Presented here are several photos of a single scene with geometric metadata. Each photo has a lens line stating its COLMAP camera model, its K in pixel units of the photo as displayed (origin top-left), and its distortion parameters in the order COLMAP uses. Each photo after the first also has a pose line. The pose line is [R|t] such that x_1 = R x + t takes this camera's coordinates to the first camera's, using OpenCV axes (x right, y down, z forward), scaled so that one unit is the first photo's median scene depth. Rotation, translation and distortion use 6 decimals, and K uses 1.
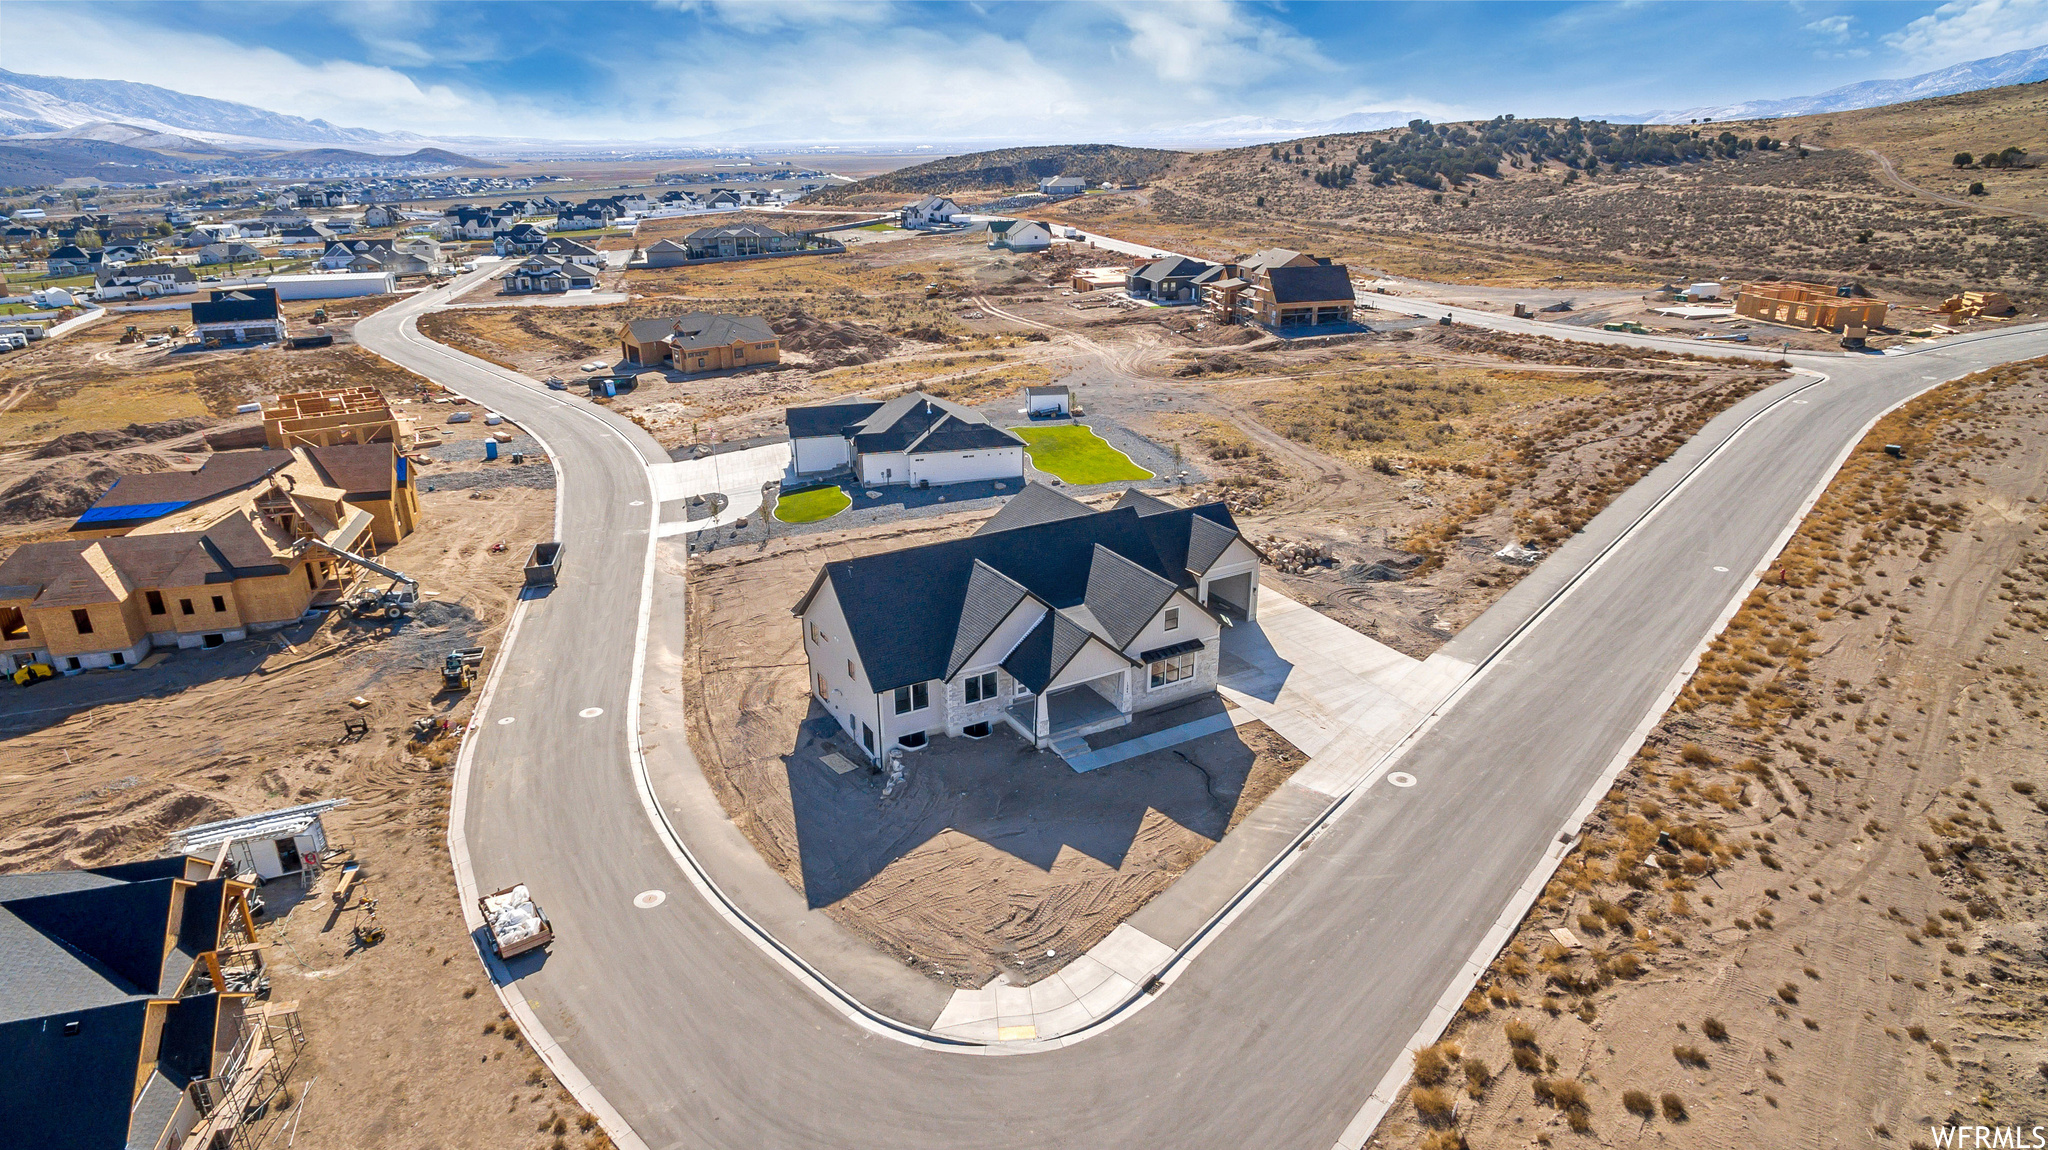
lens RADIAL K [[1156.3, 0, 1016.3], [0, 1156.3, 572.9], [0, 0, 1]] dist [0.002317, 0.001624]
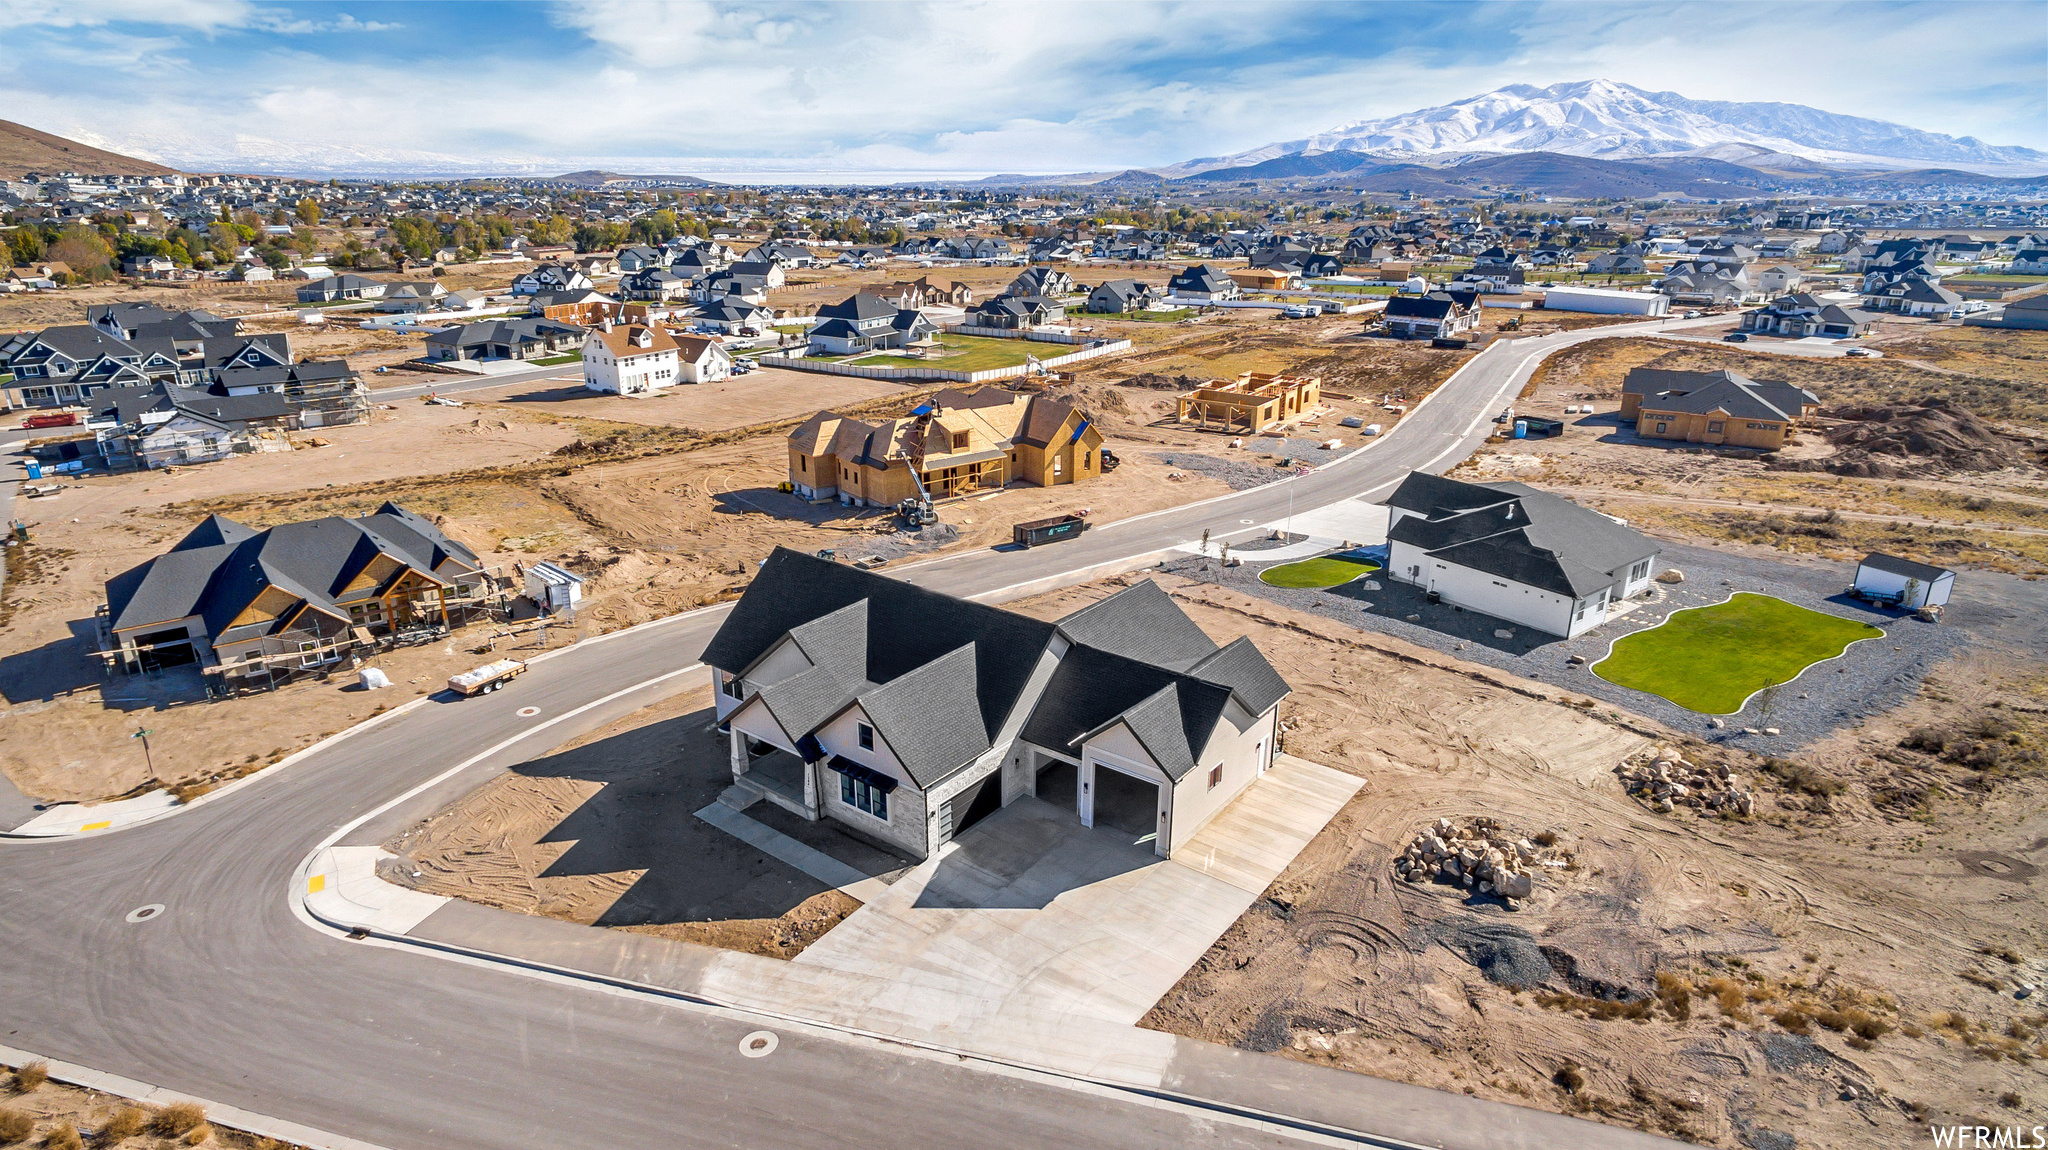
lens RADIAL K [[1156.1, 0, 1016.0], [0, 1156.1, 578.8], [0, 0, 1]] dist [0.007170, 0.001496]
pose [[0.397545, 0.321978, -0.859237, 0.641962], [-0.331376, 0.923595, 0.192776, -0.195130], [0.855656, 0.208094, 0.473866, 0.512097]]
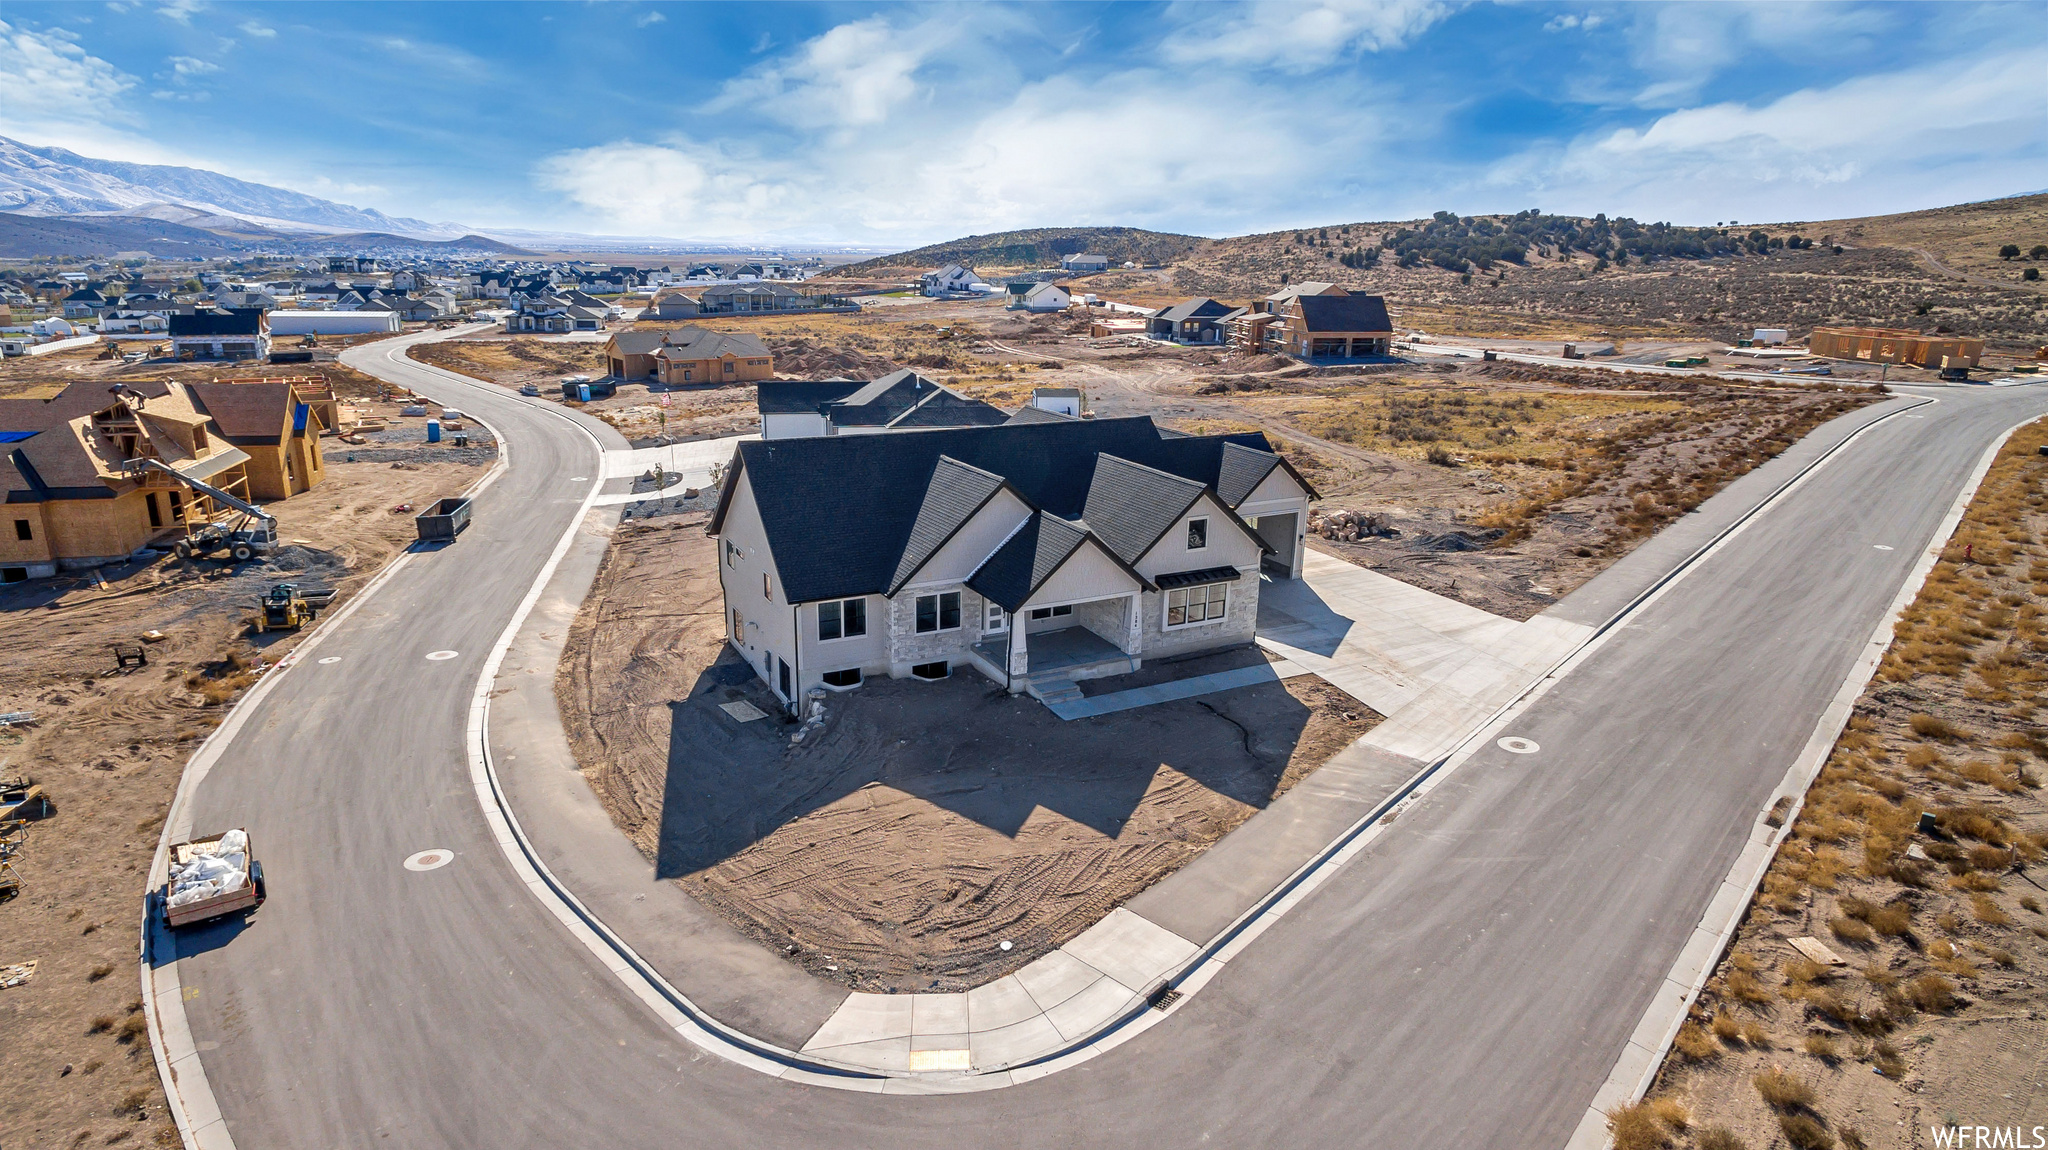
lens RADIAL K [[1156.6, 0, 1015.2], [0, 1156.6, 571.4], [0, 0, 1]] dist [0.004842, 0.001326]
pose [[0.999355, 0.033023, -0.014125, 0.021105], [-0.034100, 0.995848, -0.084407, 0.099514], [0.011279, 0.084835, 0.996331, 0.192883]]
